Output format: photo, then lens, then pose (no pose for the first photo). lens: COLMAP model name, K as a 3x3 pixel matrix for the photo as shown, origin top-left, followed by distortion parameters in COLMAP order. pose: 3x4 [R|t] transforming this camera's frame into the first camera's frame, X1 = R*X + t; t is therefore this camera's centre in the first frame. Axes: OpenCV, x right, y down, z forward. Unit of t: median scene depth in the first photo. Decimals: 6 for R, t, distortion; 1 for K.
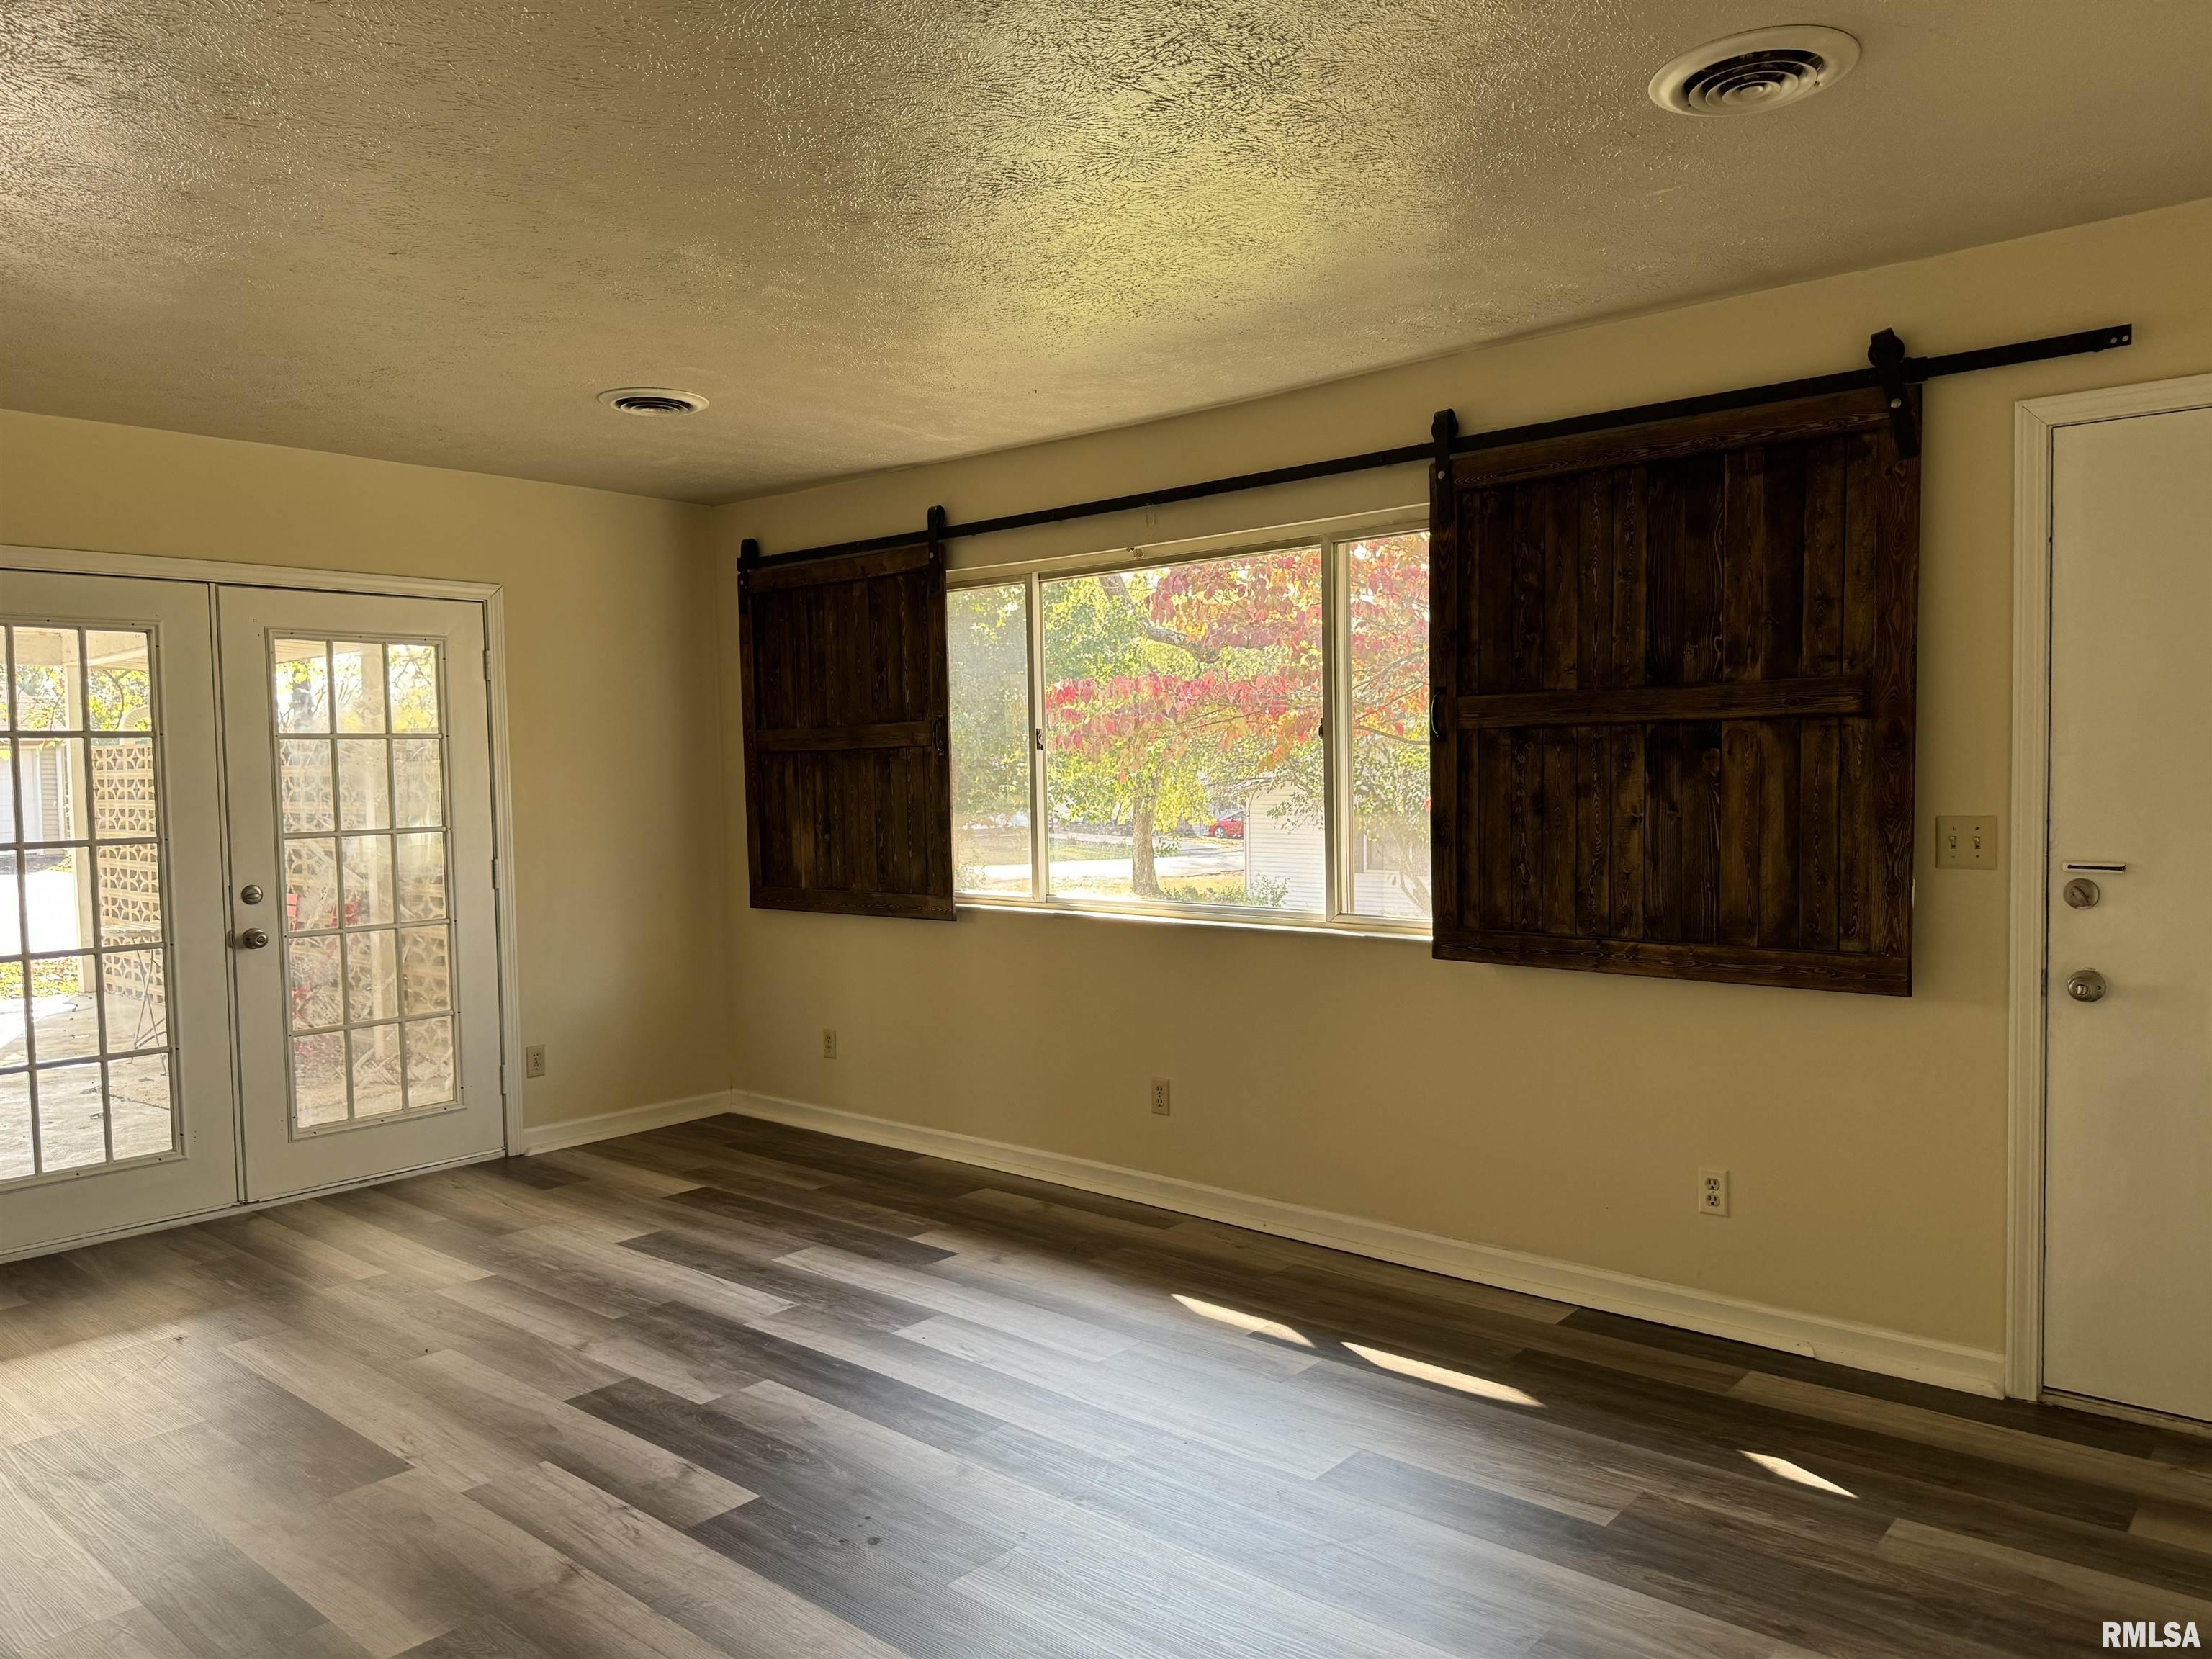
lens RADIAL K [[1567.0, 0, 1098.5], [0, 1567.0, 825.7], [0, 0, 1]] dist [0.030719, -0.033750]
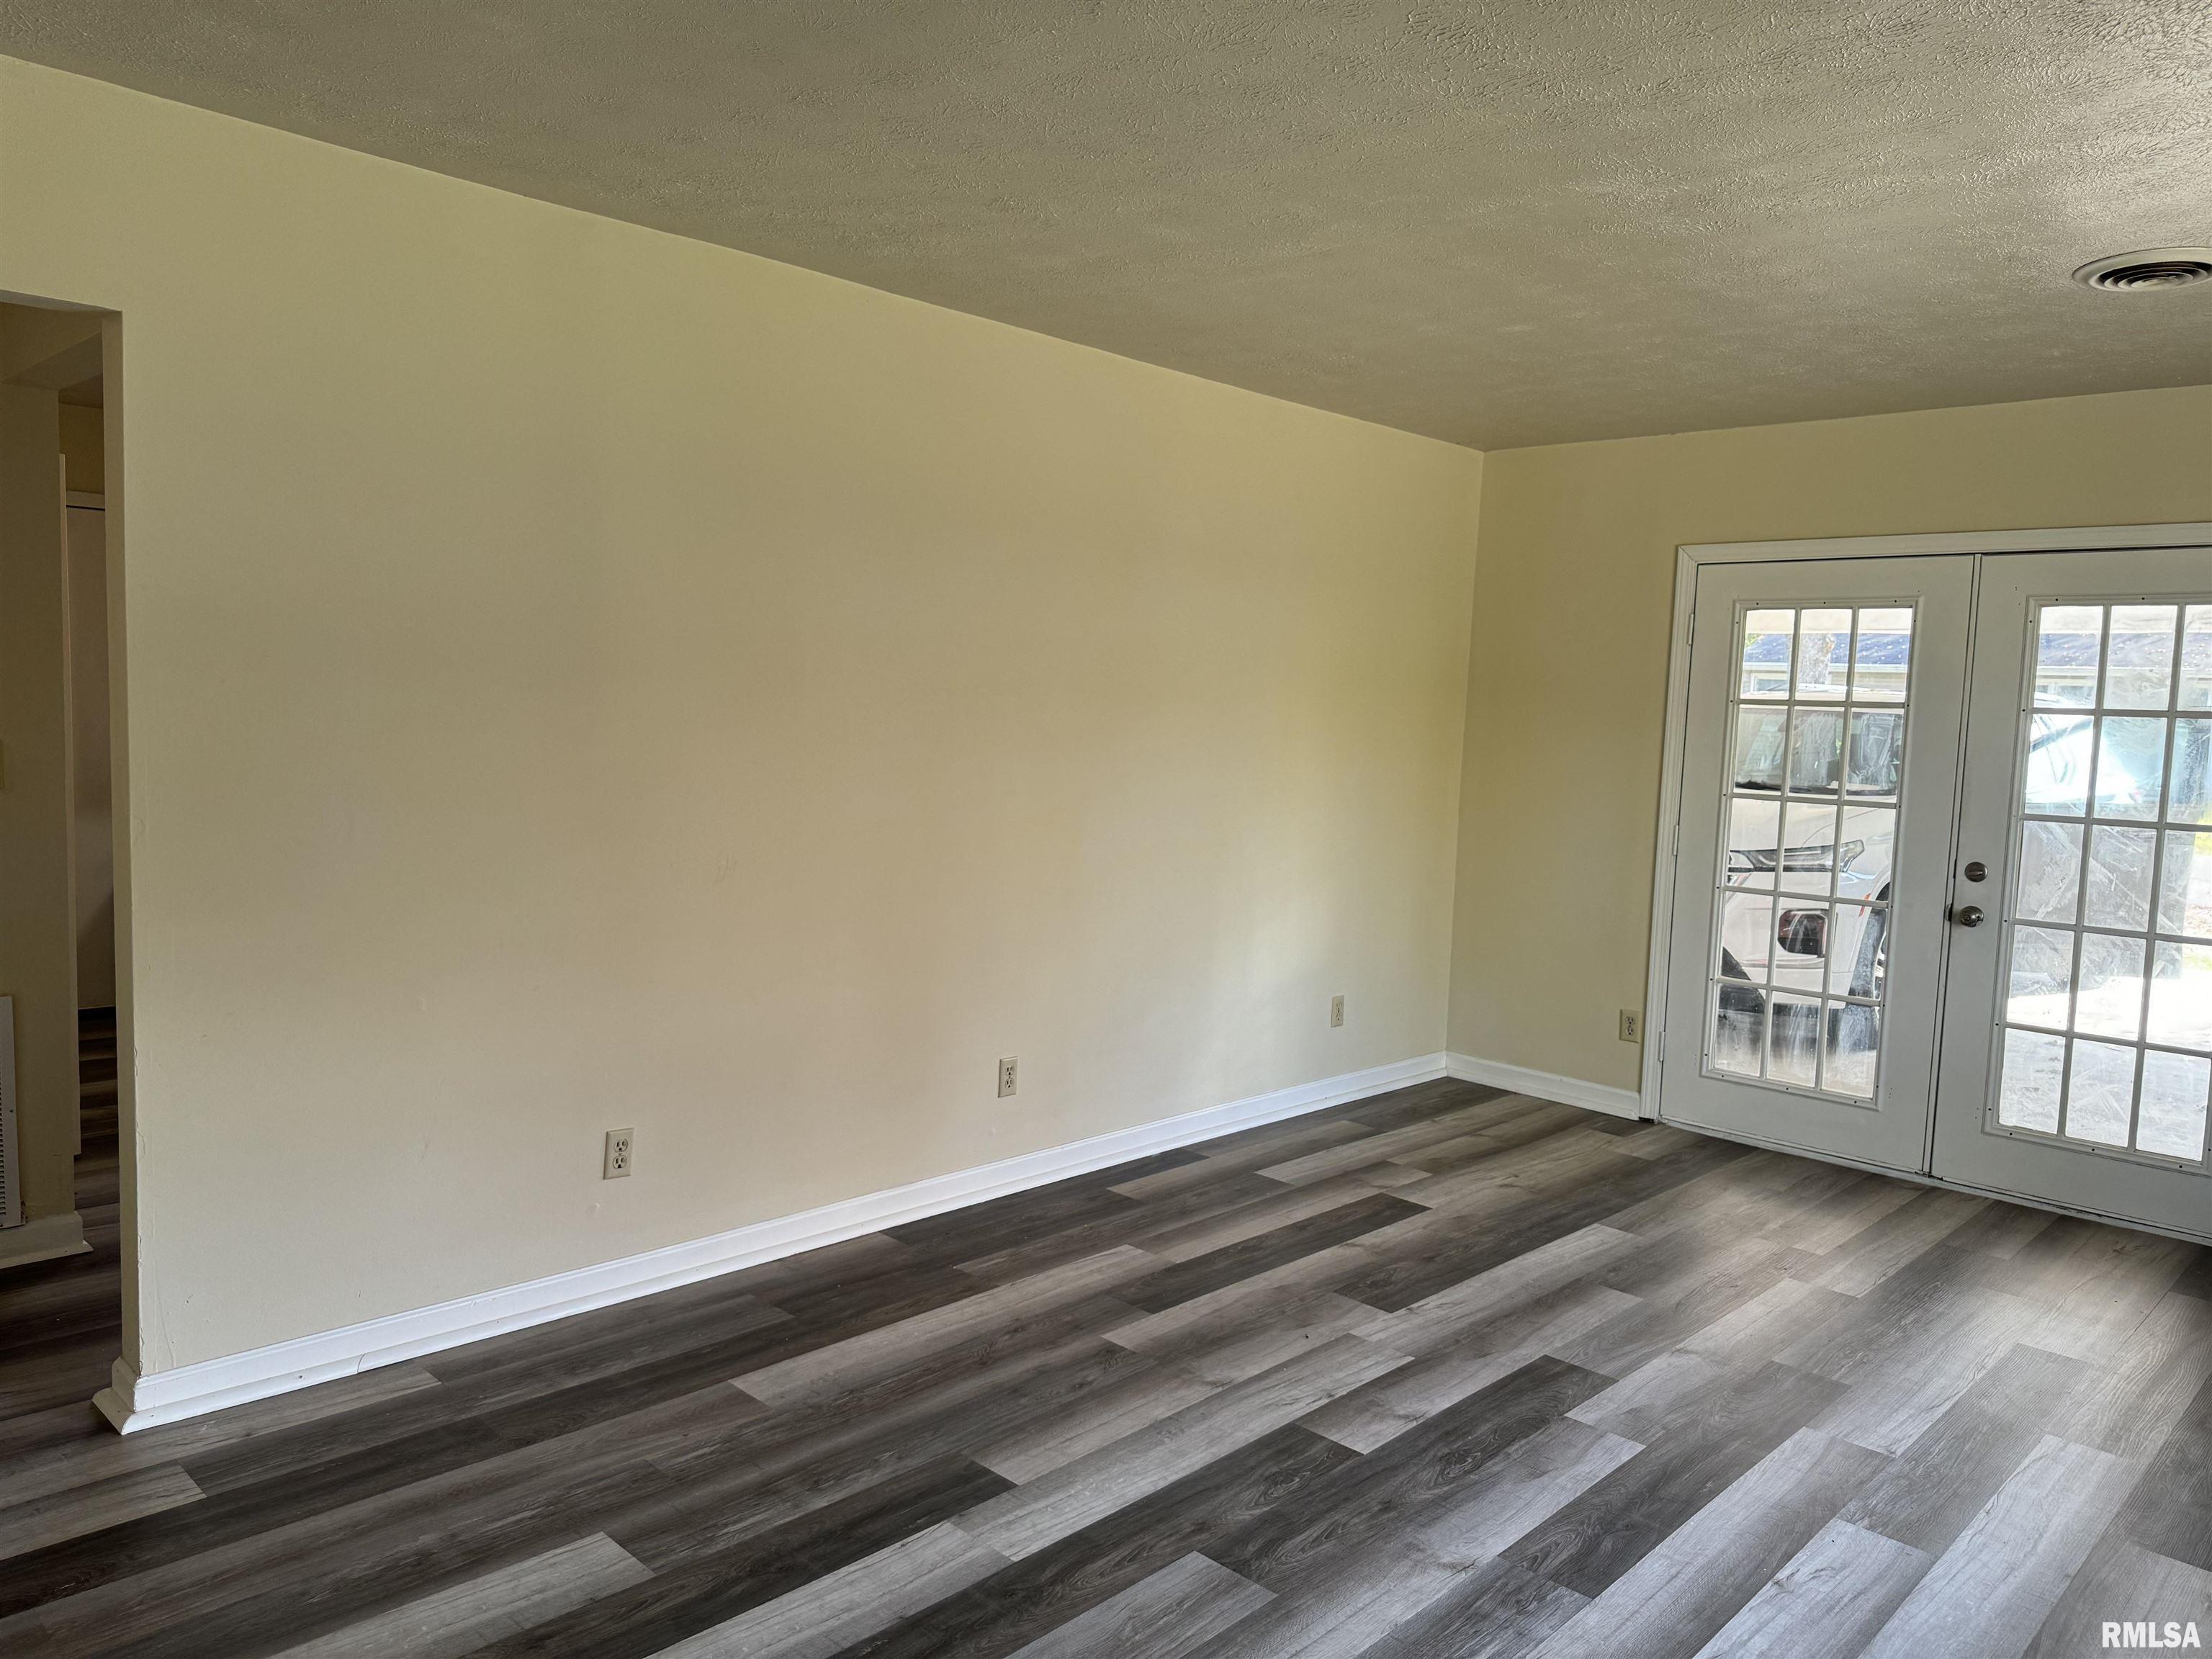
lens RADIAL K [[1567.0, 0, 1117.2], [0, 1567.0, 837.8], [0, 0, 1]] dist [0.030719, -0.033750]
pose [[-0.049325, 0.098529, -0.993911, 0.624115], [-0.076336, 0.991840, 0.102112, -0.049230], [0.995861, 0.080908, -0.041401, 0.695913]]
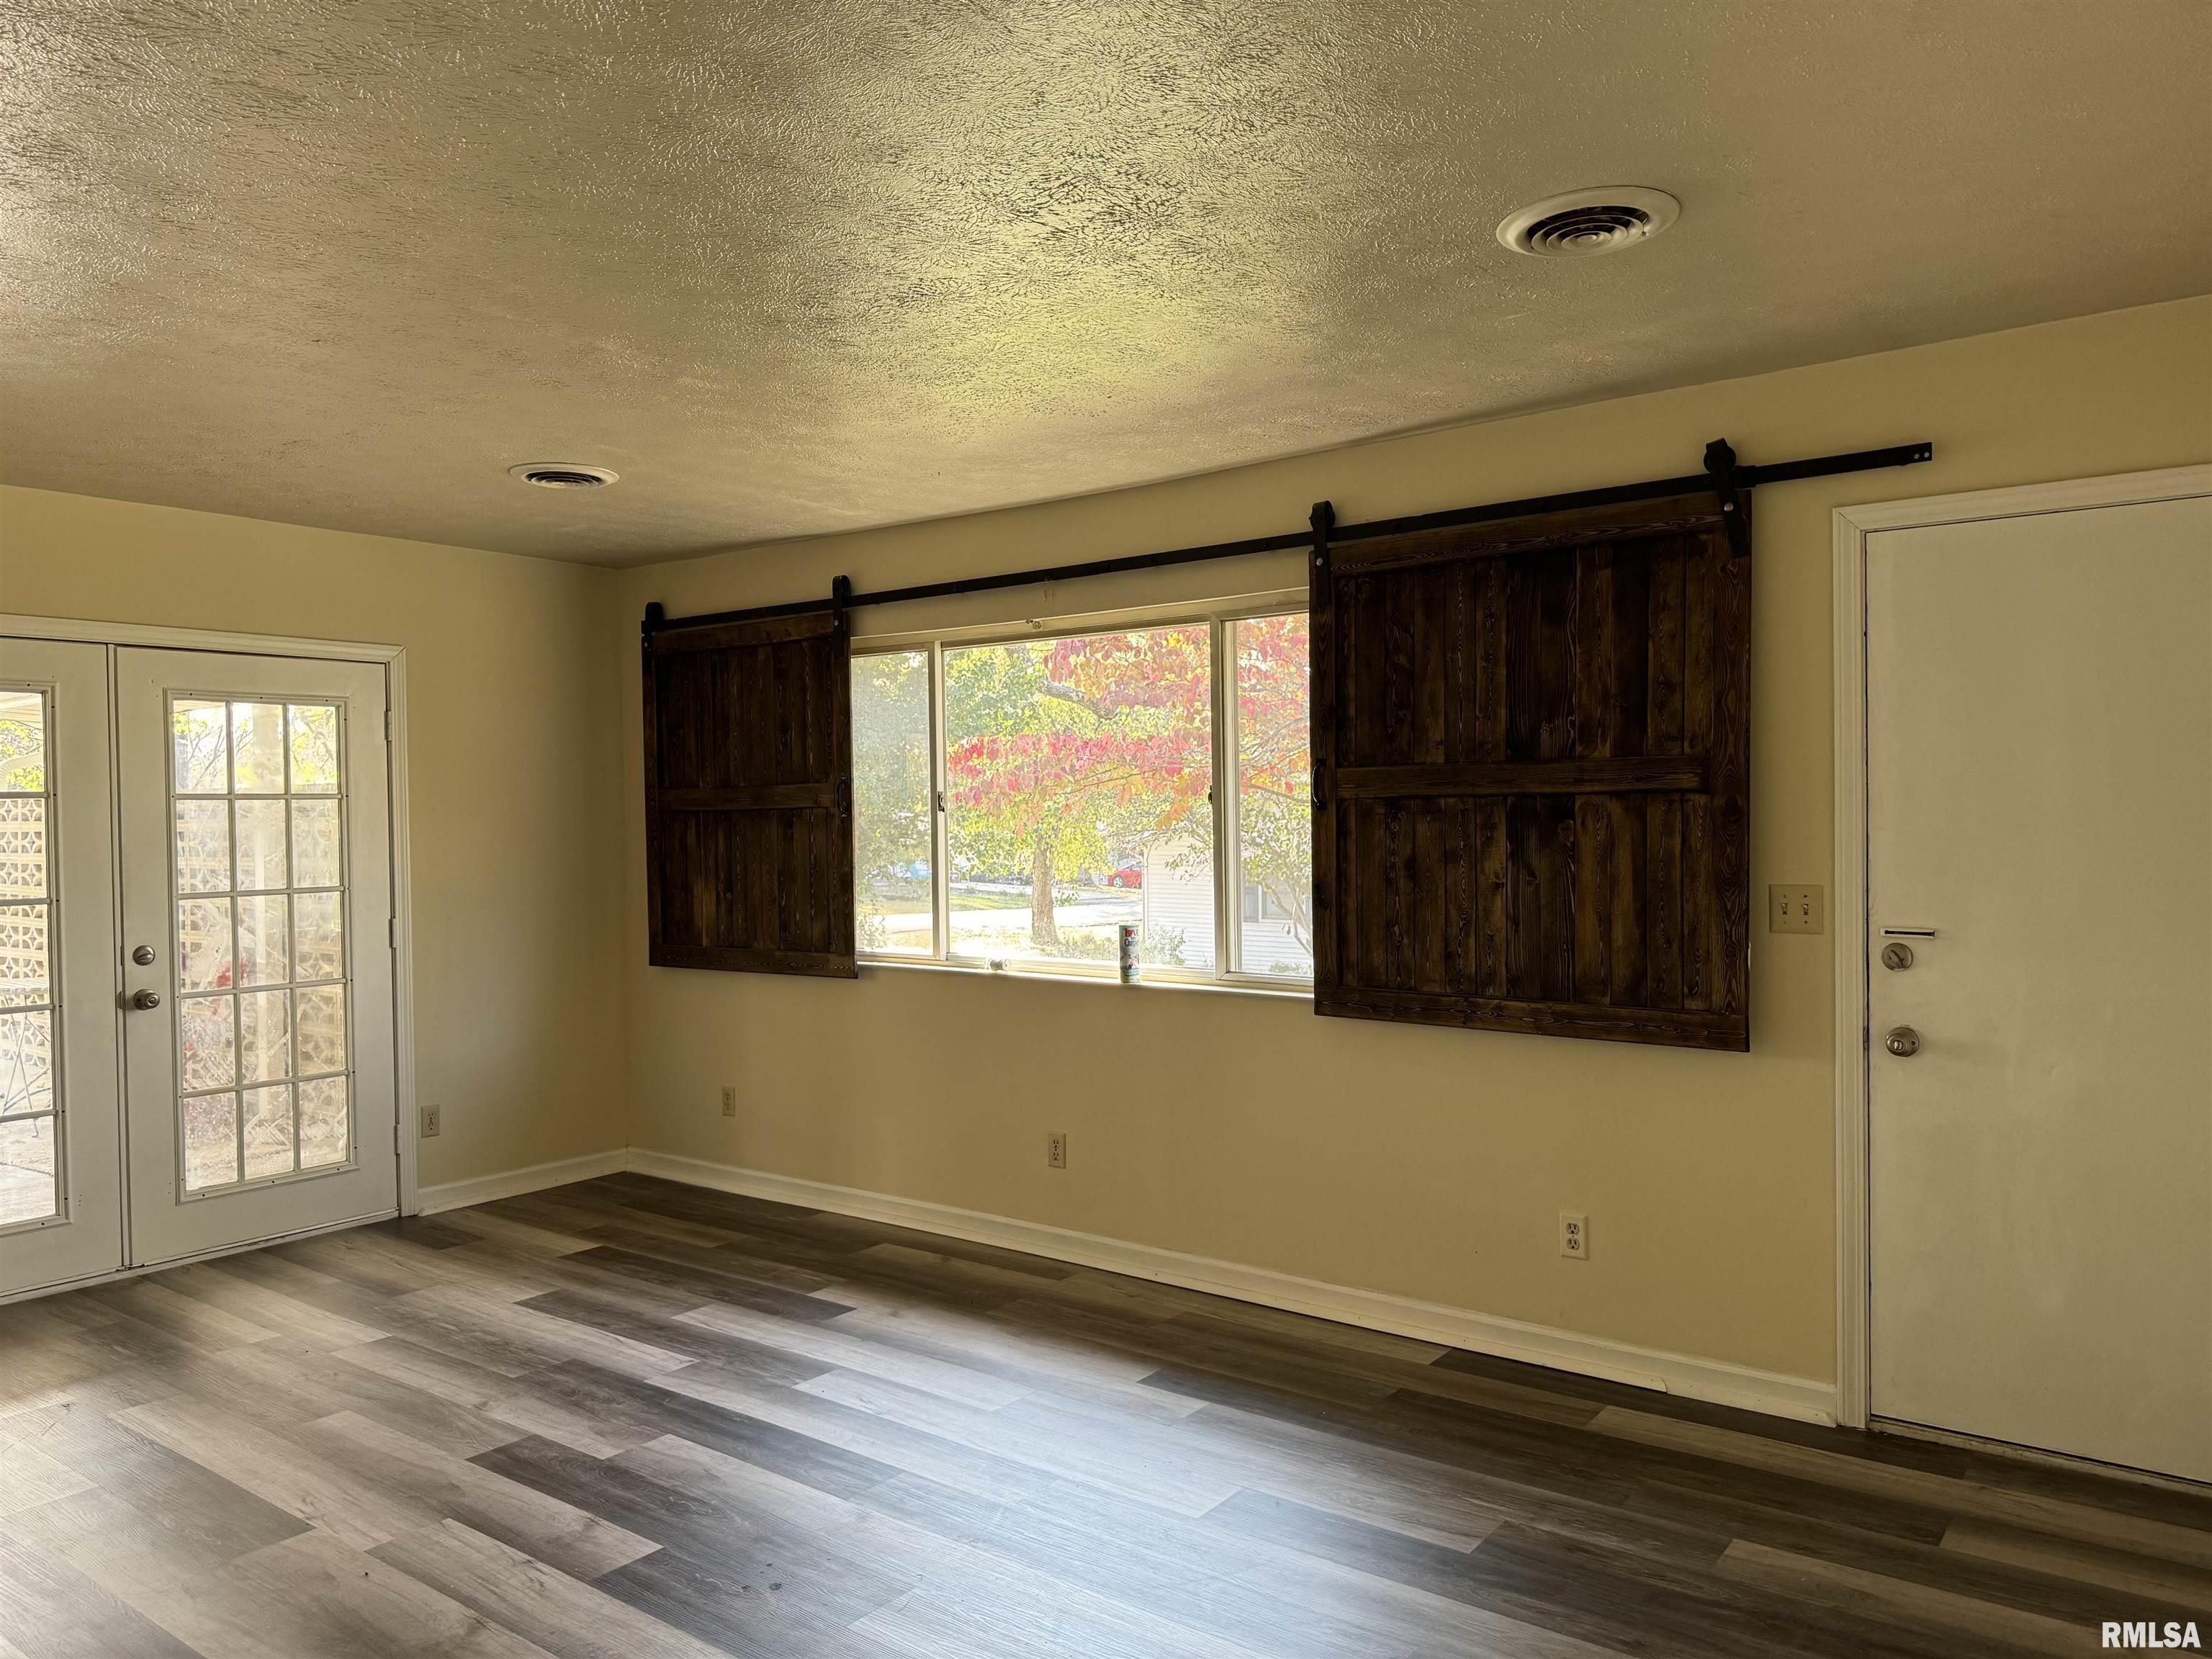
lens RADIAL K [[1567.0, 0, 1103.9], [0, 1567.0, 820.2], [0, 0, 1]] dist [0.030719, -0.033750]
pose [[0.997726, 0.004488, 0.067255, 0.000754], [-0.002175, 0.999405, -0.034413, -0.011588], [-0.067369, 0.034188, 0.997142, -0.051351]]
